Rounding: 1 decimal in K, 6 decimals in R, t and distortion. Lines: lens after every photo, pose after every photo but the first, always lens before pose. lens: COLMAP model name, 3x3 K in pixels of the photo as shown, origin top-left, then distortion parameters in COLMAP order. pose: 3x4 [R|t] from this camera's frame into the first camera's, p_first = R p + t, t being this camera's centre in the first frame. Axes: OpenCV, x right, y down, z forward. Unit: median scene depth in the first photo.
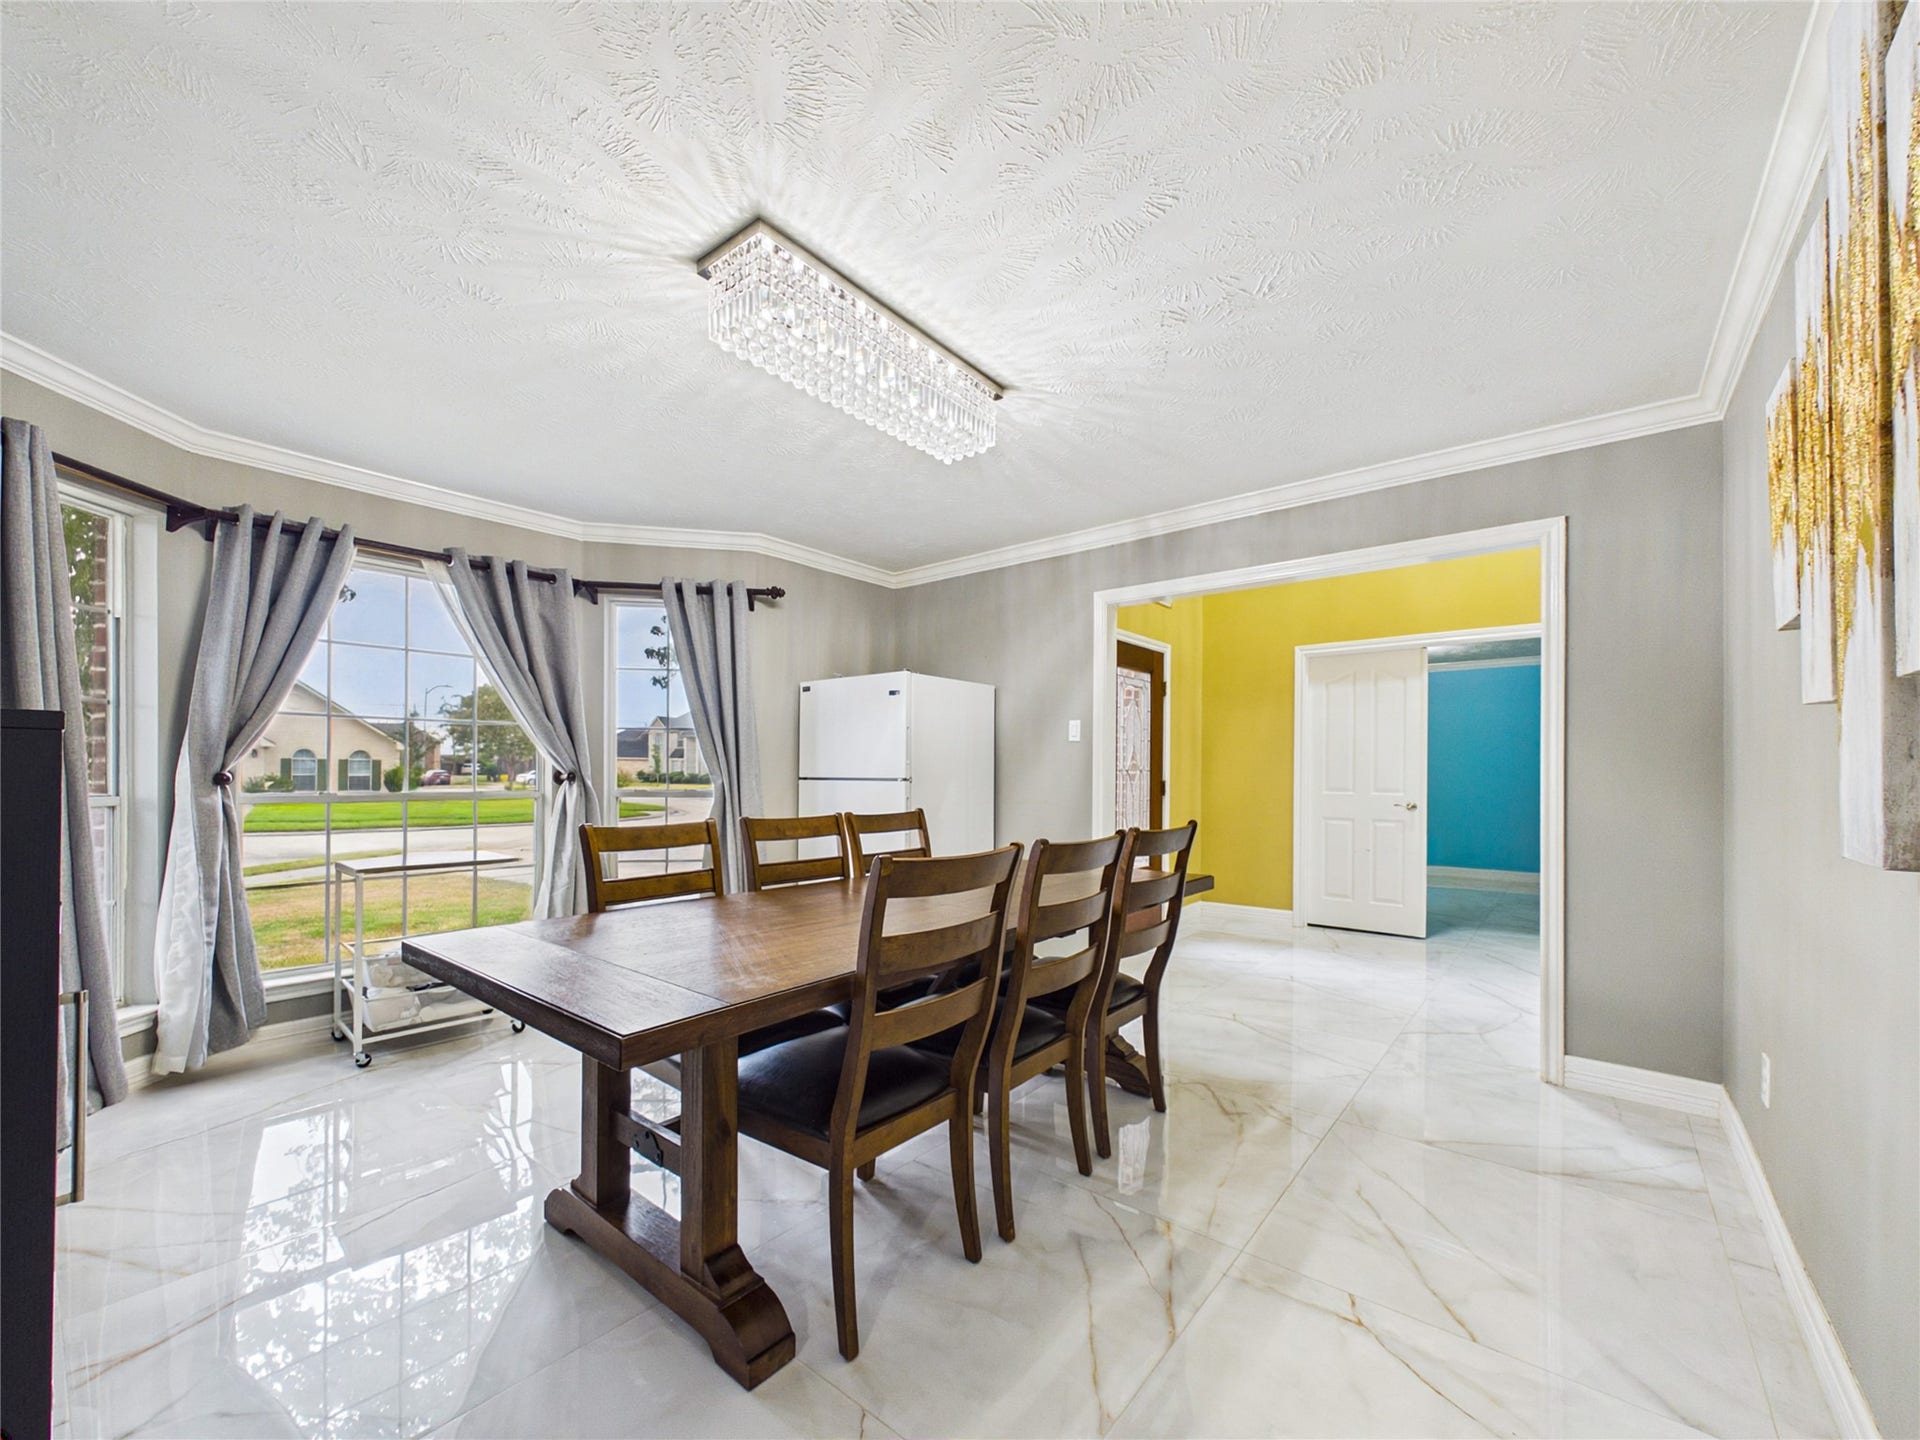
lens RADIAL K [[771.5, 0, 958.4], [0, 771.5, 777.3], [0, 0, 1]] dist [0.001016, -0.000013]
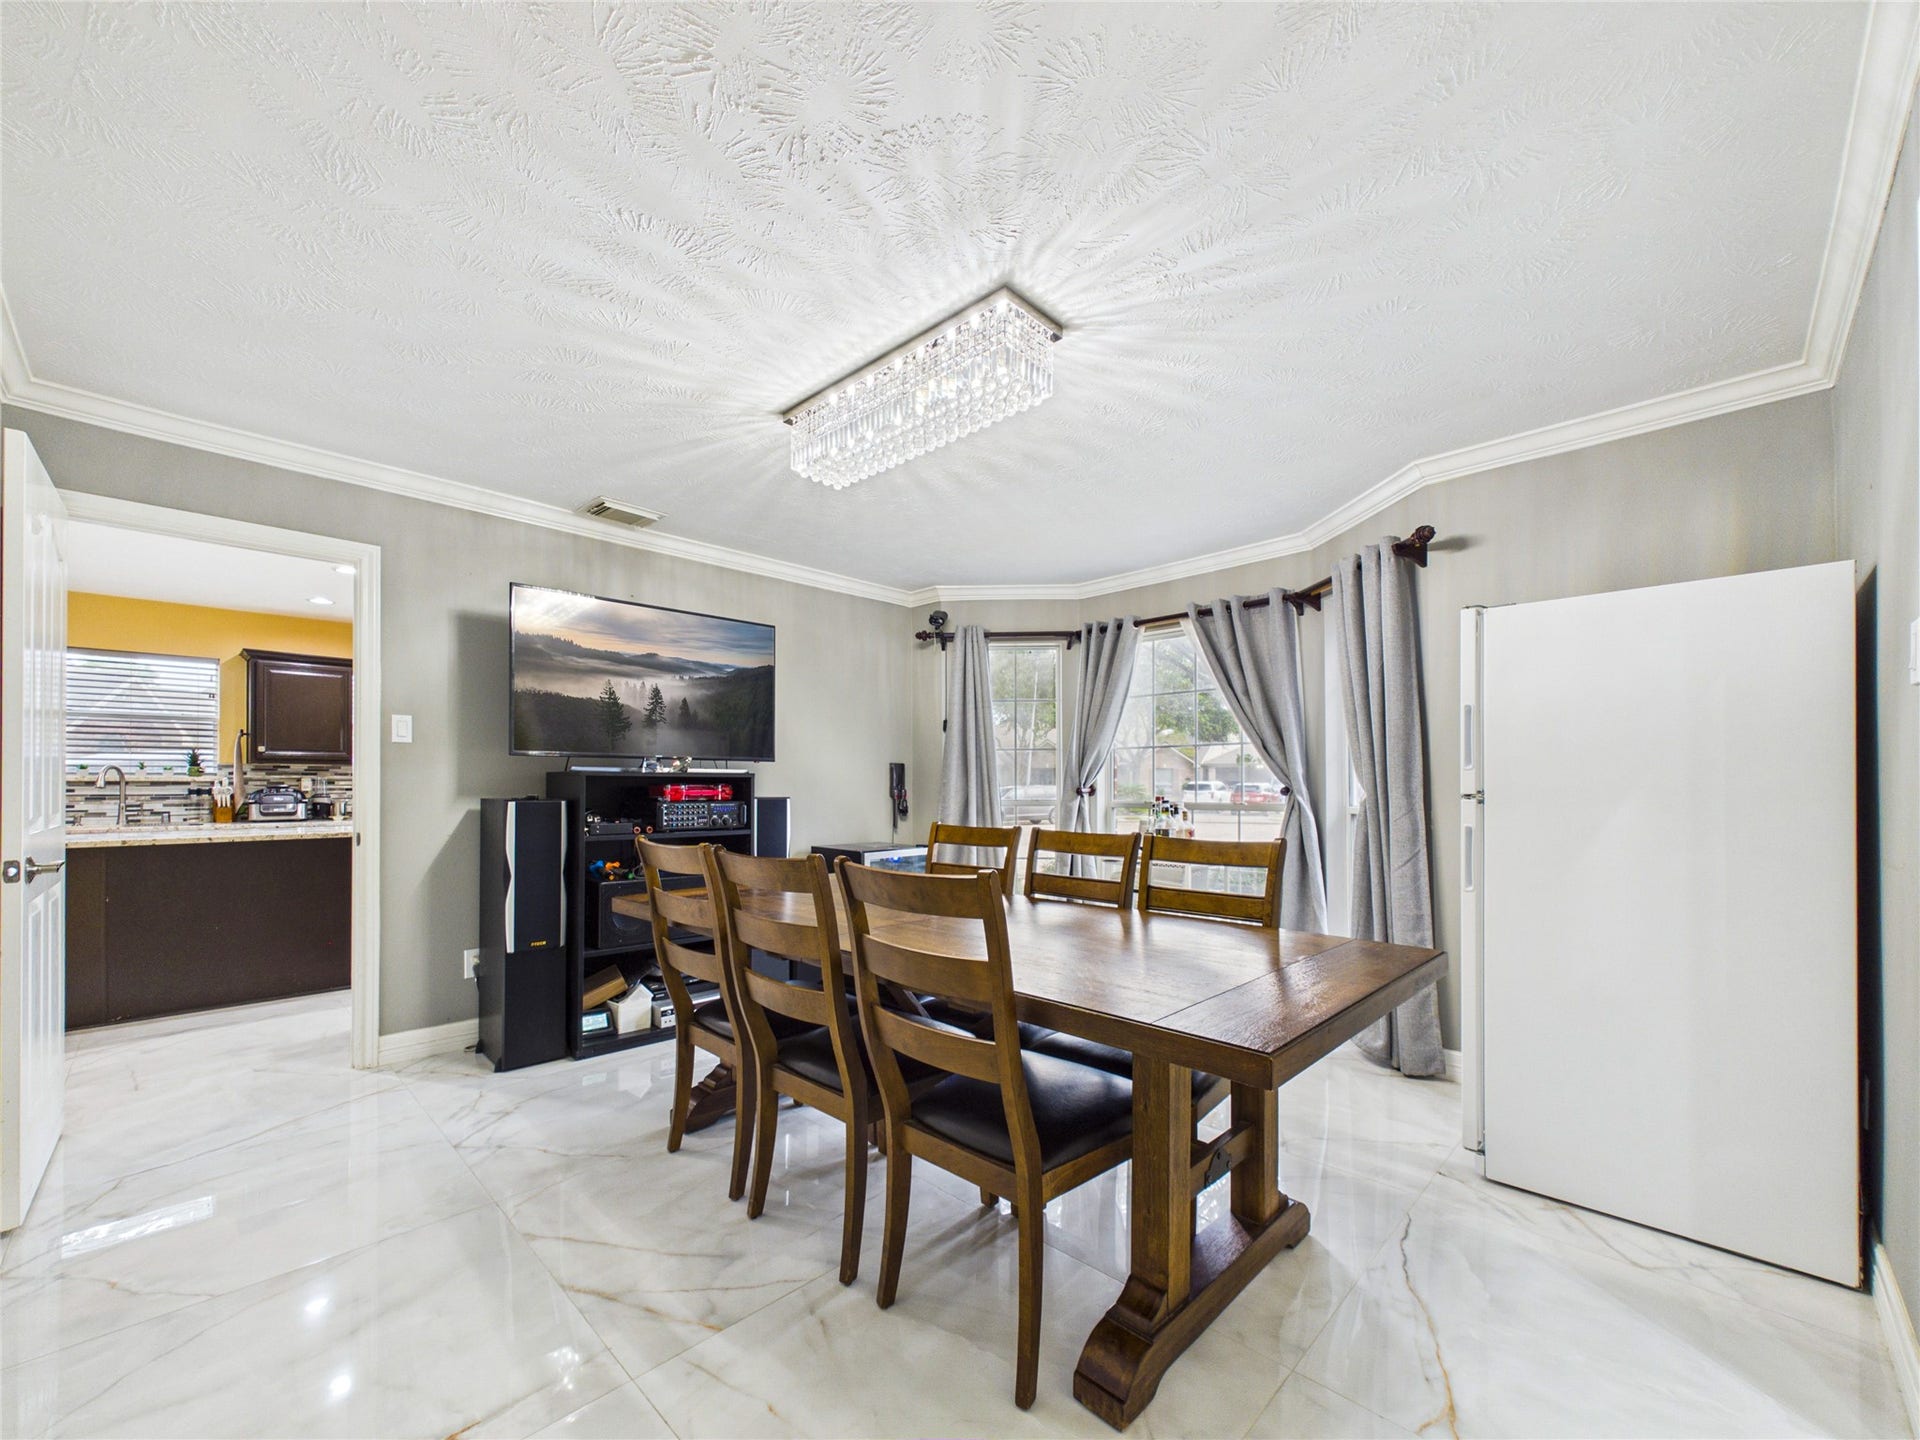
lens RADIAL K [[774.8, 0, 958.9], [0, 774.8, 783.9], [0, 0, 1]] dist [0.001697, 0.000336]
pose [[-0.096062, -0.007640, -0.995346, 0.757686], [-0.007400, 0.999948, -0.006961, -0.000669], [0.995348, 0.006697, -0.096114, 0.938087]]
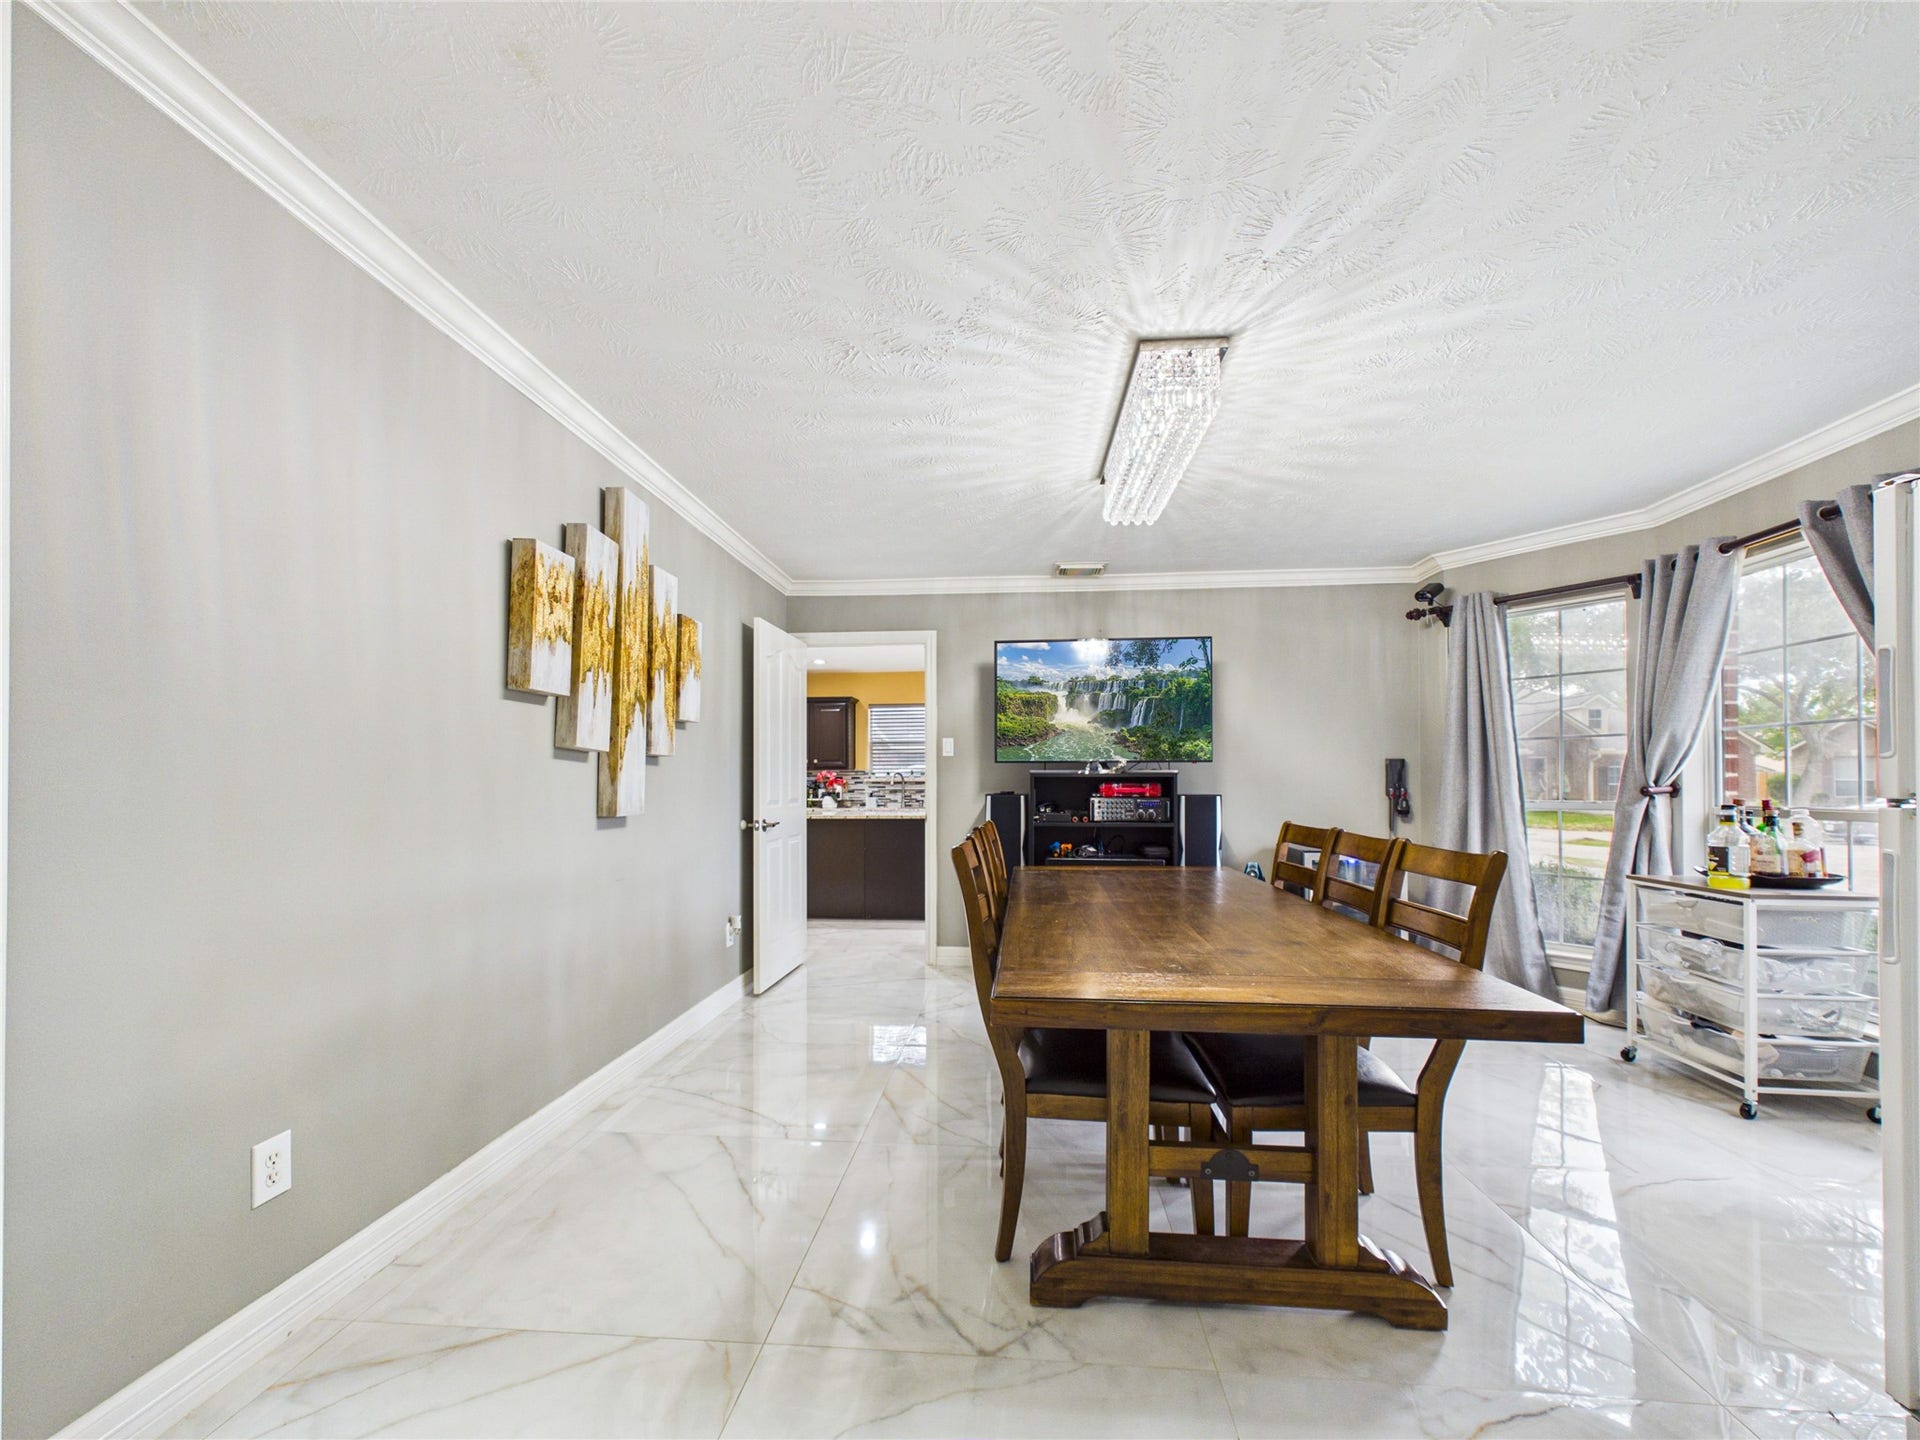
lens RADIAL K [[774.8, 0, 958.9], [0, 774.8, 783.9], [0, 0, 1]] dist [0.001697, 0.000336]
pose [[-0.830417, -0.002126, -0.557139, 0.647589], [-0.005214, 0.999979, 0.003956, -0.008973], [0.557119, 0.006190, -0.830410, 1.467474]]
